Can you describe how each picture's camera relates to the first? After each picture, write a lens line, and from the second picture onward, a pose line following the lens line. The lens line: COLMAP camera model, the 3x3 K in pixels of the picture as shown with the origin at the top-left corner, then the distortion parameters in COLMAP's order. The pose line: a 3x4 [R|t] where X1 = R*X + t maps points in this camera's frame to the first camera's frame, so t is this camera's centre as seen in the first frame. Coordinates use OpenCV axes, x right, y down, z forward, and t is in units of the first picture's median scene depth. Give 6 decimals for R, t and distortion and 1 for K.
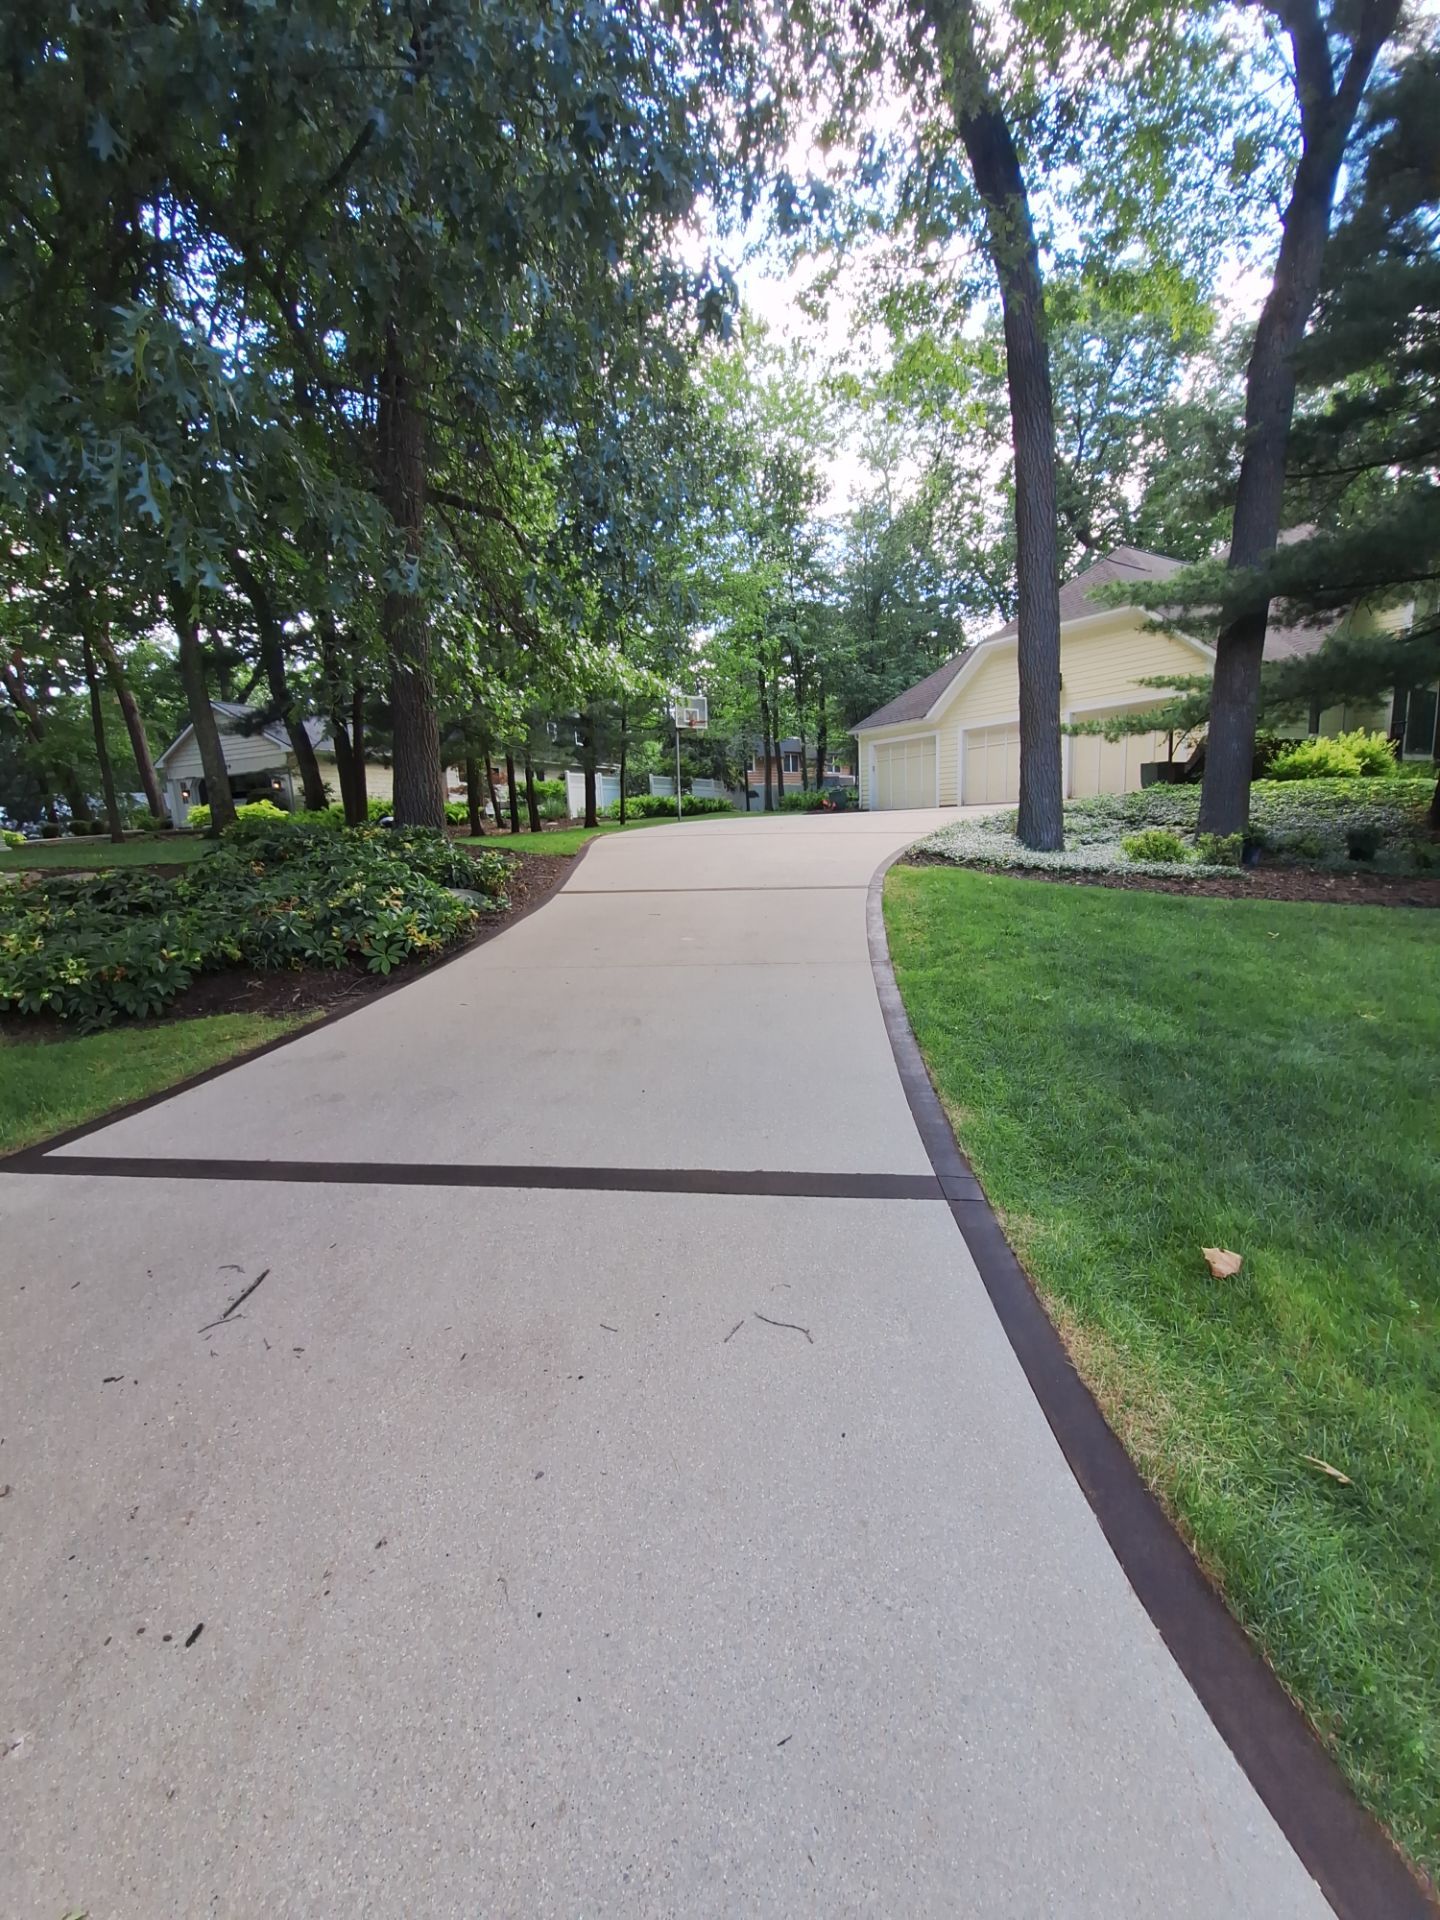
lens RADIAL K [[752.5, 0, 730.2], [0, 752.5, 952.0], [0, 0, 1]] dist [-0.004300, -0.008024]
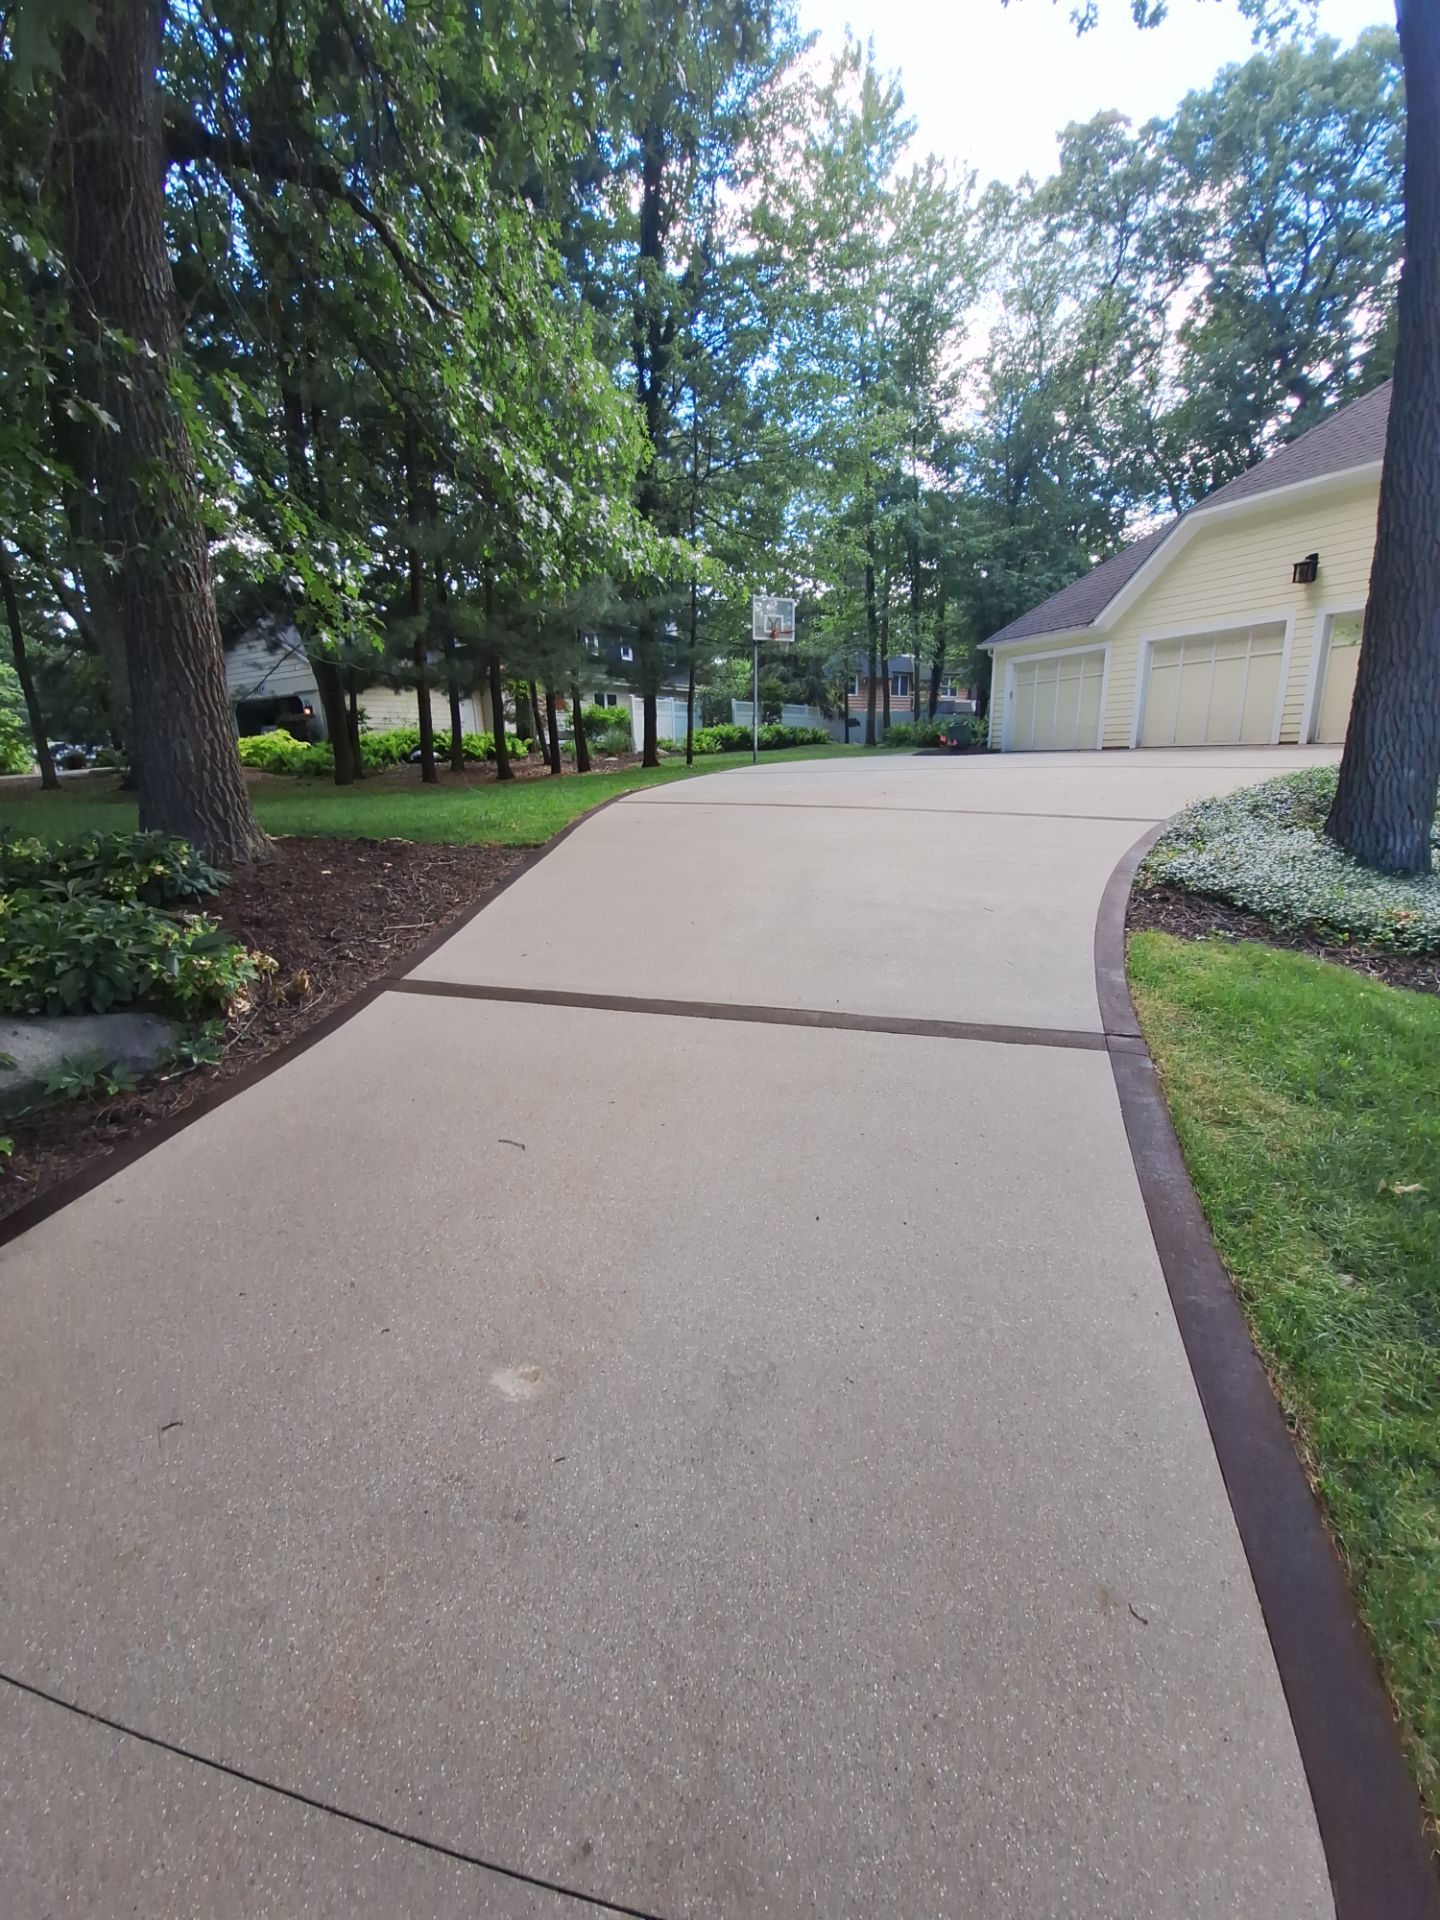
lens RADIAL K [[752.5, 0, 731.2], [0, 752.5, 960.2], [0, 0, 1]] dist [-0.004300, -0.008024]
pose [[0.991838, 0.045065, -0.119272, 0.010930], [-0.032129, 0.993605, 0.108248, -0.047063], [0.123388, -0.103532, 0.986943, 0.174608]]
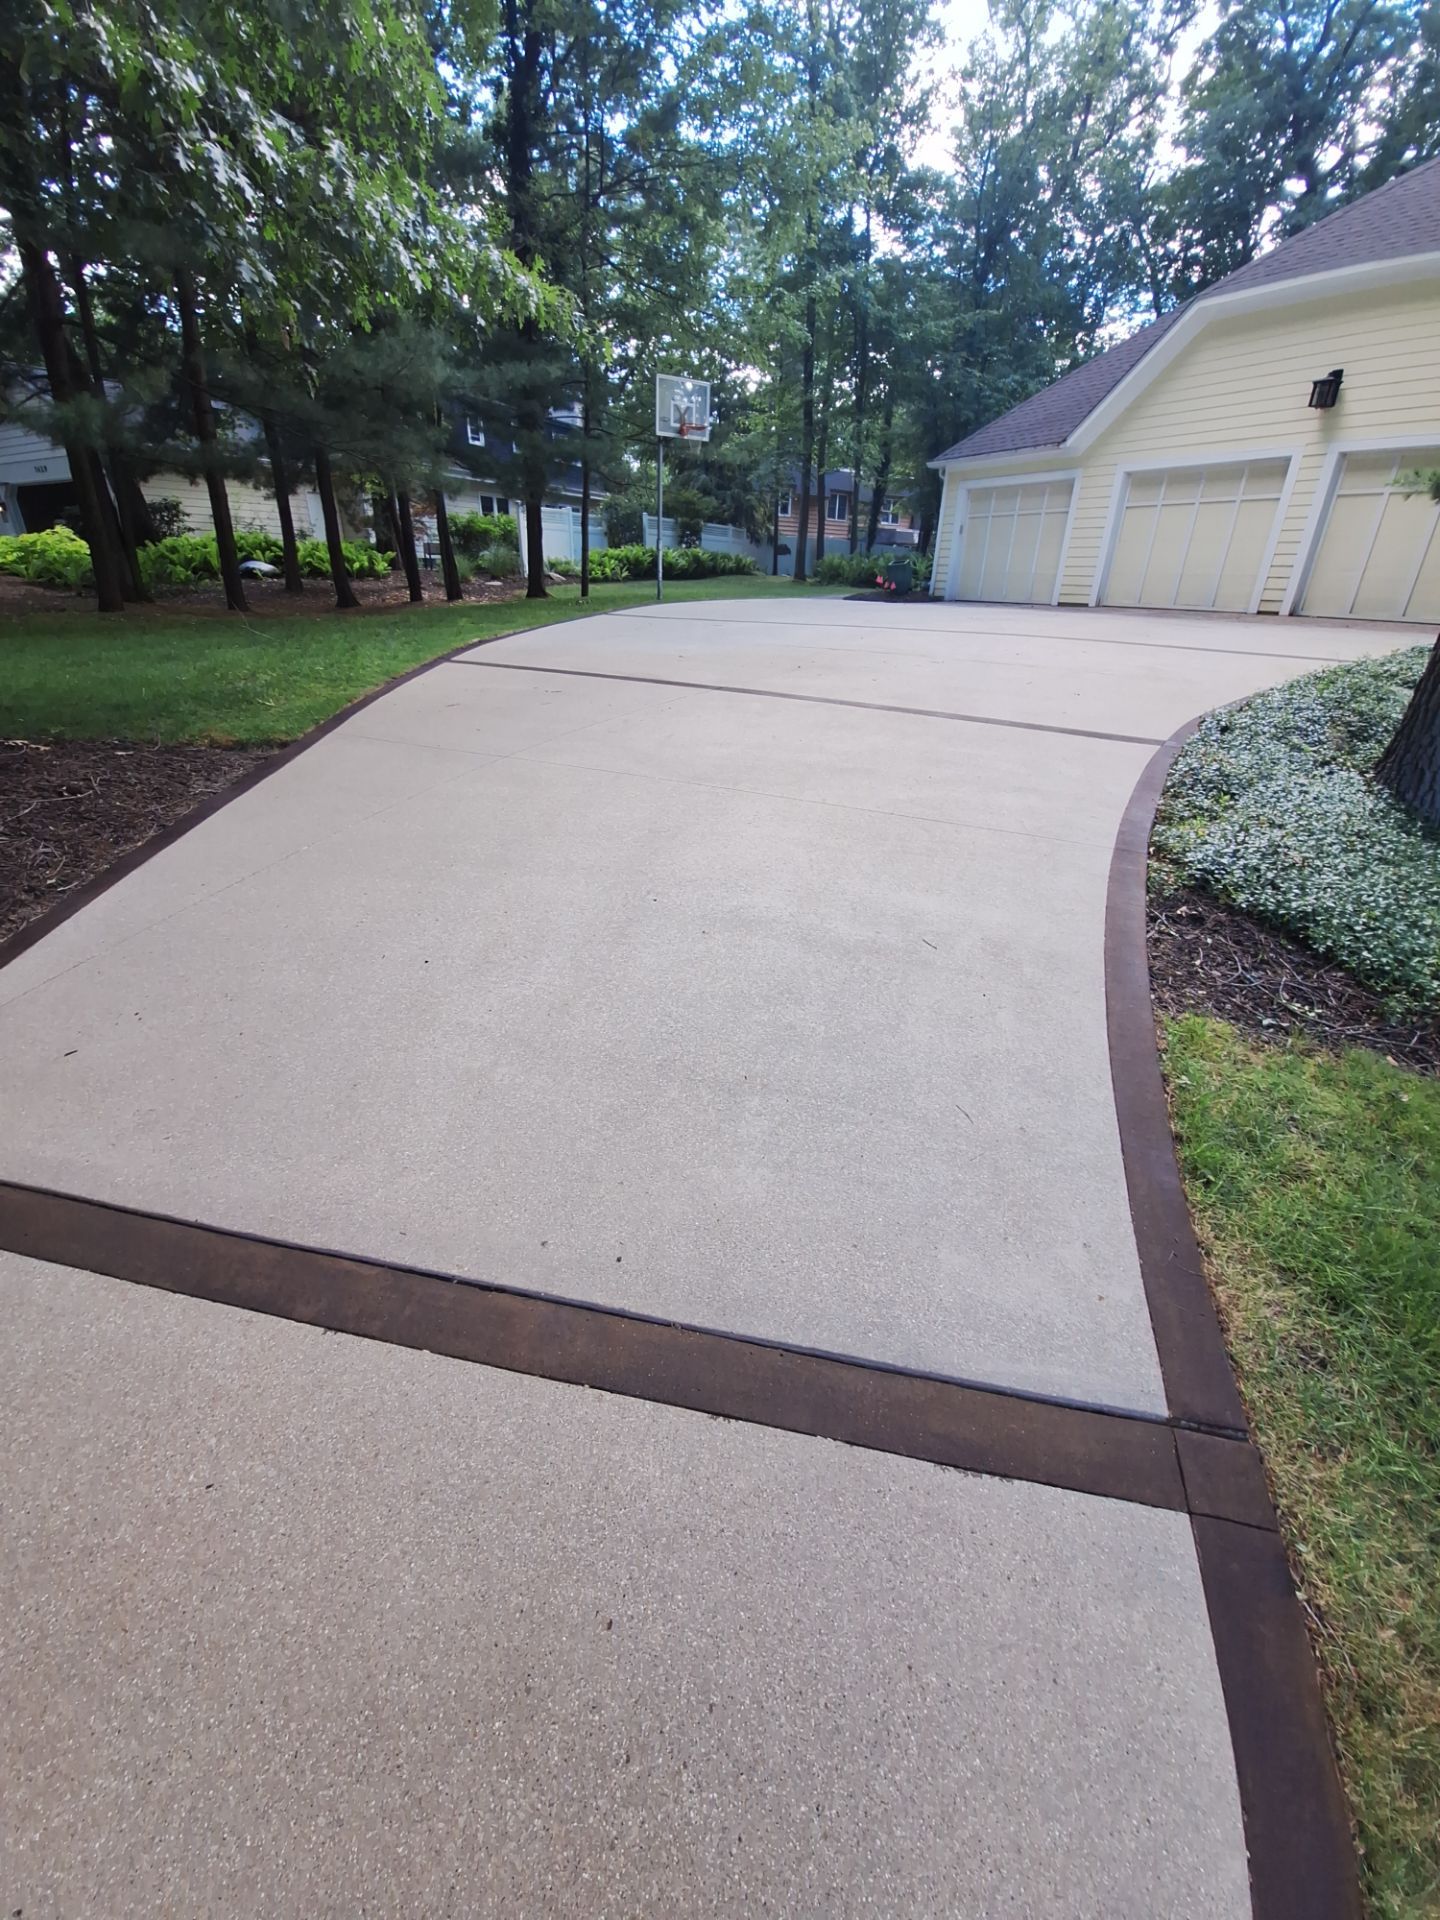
lens RADIAL K [[752.5, 0, 721.3], [0, 752.5, 960.4], [0, 0, 1]] dist [-0.004300, -0.008024]
pose [[0.996974, 0.075972, -0.016467, 0.020786], [-0.067450, 0.950727, 0.302602, -0.067761], [0.038645, -0.300575, 0.952975, 0.246678]]
